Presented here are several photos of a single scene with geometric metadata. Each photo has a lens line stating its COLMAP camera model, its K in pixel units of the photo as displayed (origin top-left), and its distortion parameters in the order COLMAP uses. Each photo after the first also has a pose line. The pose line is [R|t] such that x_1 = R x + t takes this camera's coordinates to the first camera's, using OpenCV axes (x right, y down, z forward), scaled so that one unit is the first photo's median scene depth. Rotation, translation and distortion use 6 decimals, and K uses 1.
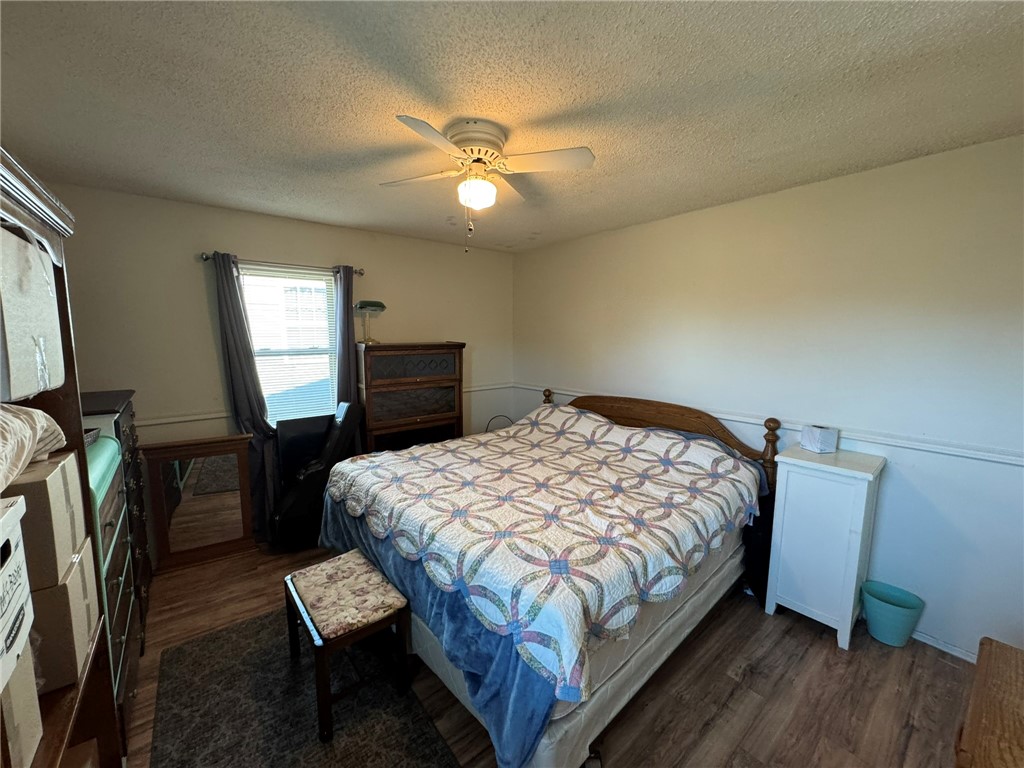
lens RADIAL K [[408.0, 0, 512.1], [0, 408.0, 382.0], [0, 0, 1]] dist [-0.002786, 0.000542]
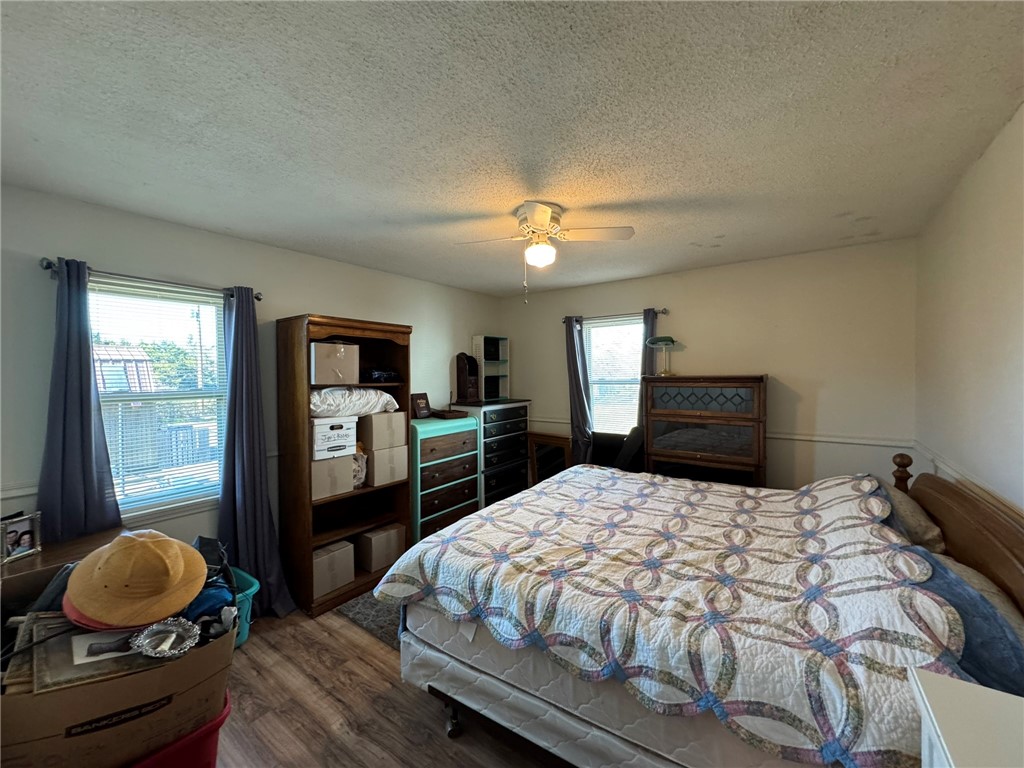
lens RADIAL K [[408.0, 0, 510.8], [0, 408.0, 379.7], [0, 0, 1]] dist [-0.002786, 0.000542]
pose [[0.259039, 0.015769, -0.965738, 0.782419], [-0.104187, 0.994489, -0.011707, -0.036501], [0.960231, 0.103650, 0.259255, 0.436952]]
